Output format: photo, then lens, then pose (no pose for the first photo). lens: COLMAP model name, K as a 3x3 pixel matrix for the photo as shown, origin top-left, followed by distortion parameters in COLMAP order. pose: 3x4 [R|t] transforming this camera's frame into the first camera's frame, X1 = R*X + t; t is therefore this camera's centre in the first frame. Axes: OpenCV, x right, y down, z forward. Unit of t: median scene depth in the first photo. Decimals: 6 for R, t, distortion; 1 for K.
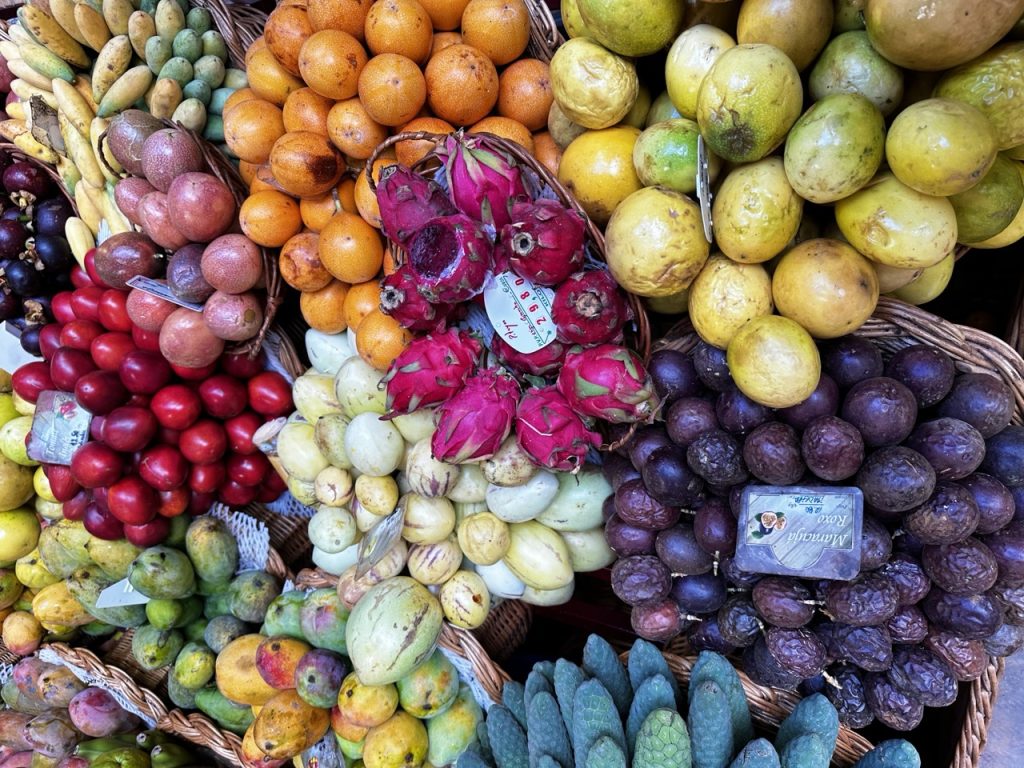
lens RADIAL K [[743.1, 0, 530.0], [0, 743.1, 387.1], [0, 0, 1]] dist [-0.006973, -0.020108]
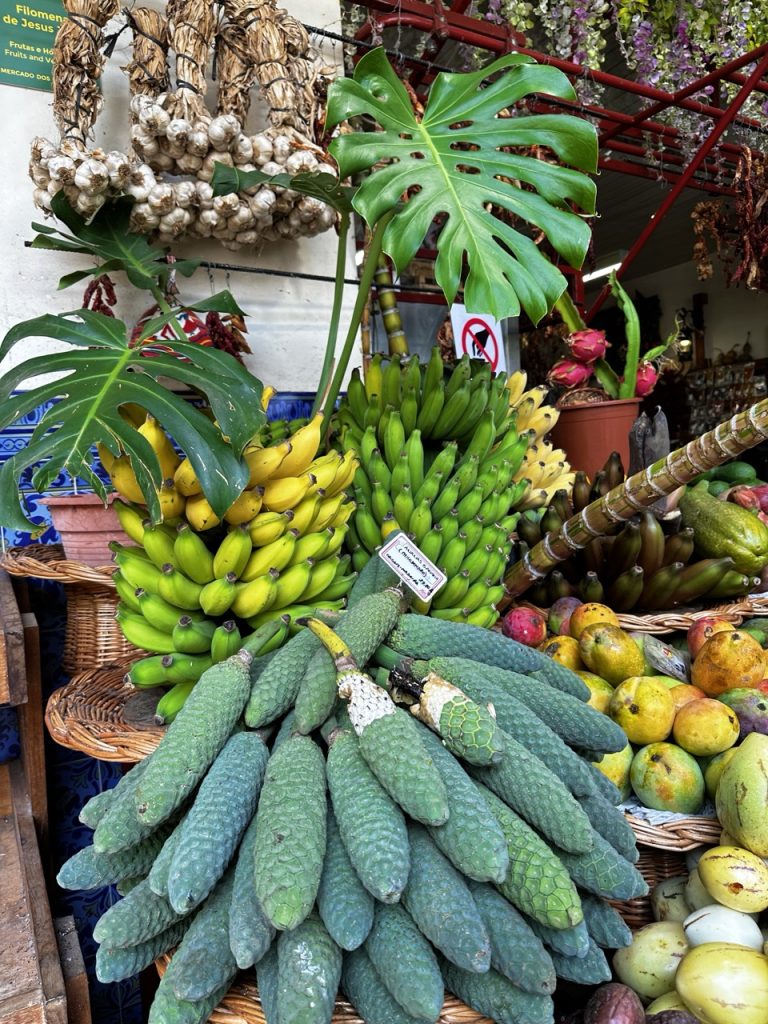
lens RADIAL K [[732.5, 0, 384.0], [0, 732.5, 512.0], [0, 0, 1]] dist [0.164472, -0.367757]
pose [[-0.806686, 0.517205, -0.285930, 0.243001], [-0.566214, -0.537803, 0.624636, 0.190581], [0.169291, 0.665783, 0.726687, 0.026441]]
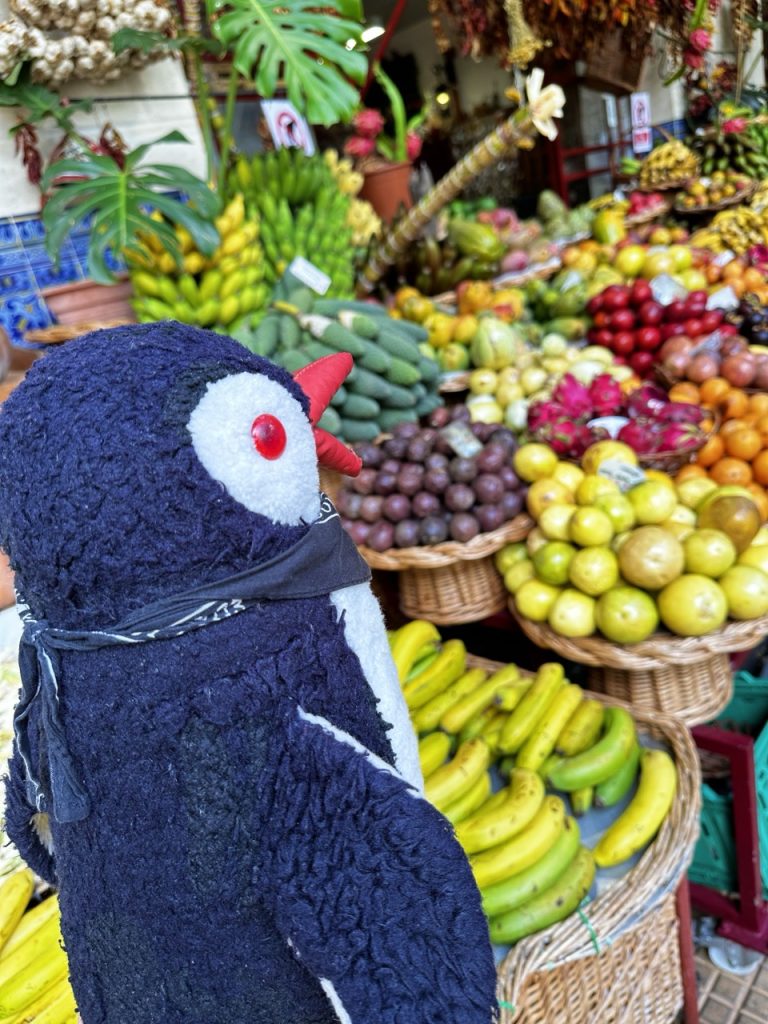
lens RADIAL K [[743.1, 0, 384.0], [0, 743.1, 512.0], [0, 0, 1]] dist [-0.006973, -0.020108]
pose [[-0.599790, 0.747230, -0.286181, 0.803024], [-0.795244, -0.517101, 0.316534, -0.267953], [0.088540, 0.417438, 0.904382, -0.579362]]
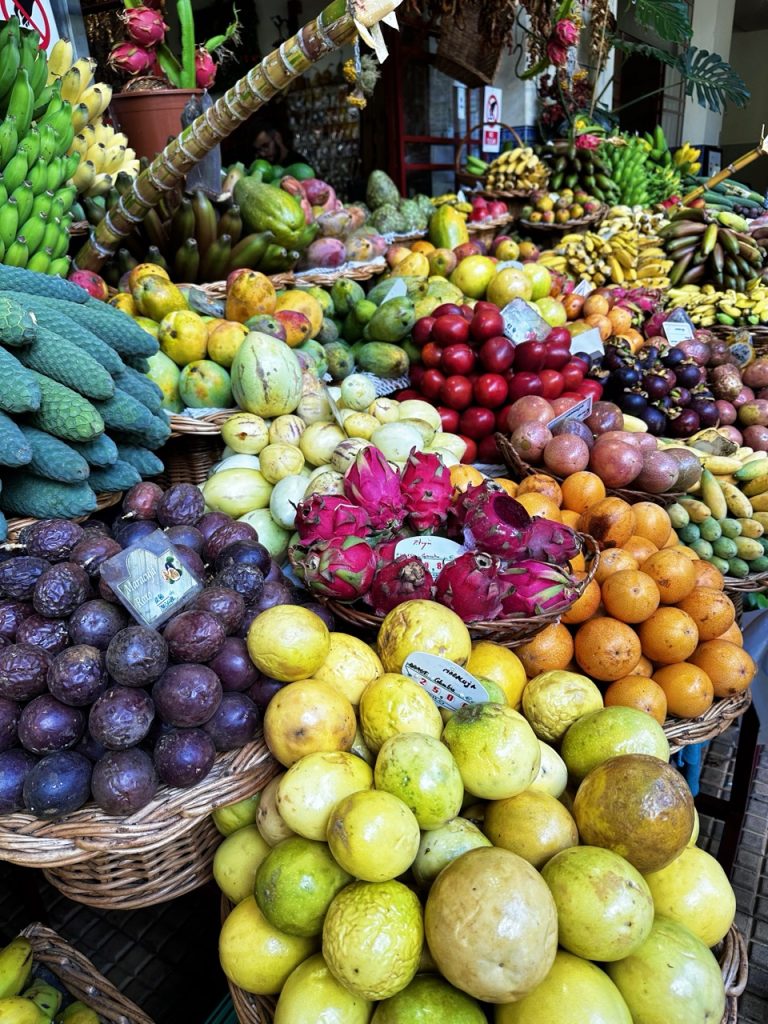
lens RADIAL K [[737.8, 0, 384.0], [0, 737.8, 512.0], [0, 0, 1]] dist [0.021626, -0.035655]
pose [[-0.572577, 0.707479, -0.414282, 0.341794], [-0.803344, -0.585038, 0.111215, -0.095340], [-0.163689, 0.396490, 0.903328, -0.072012]]
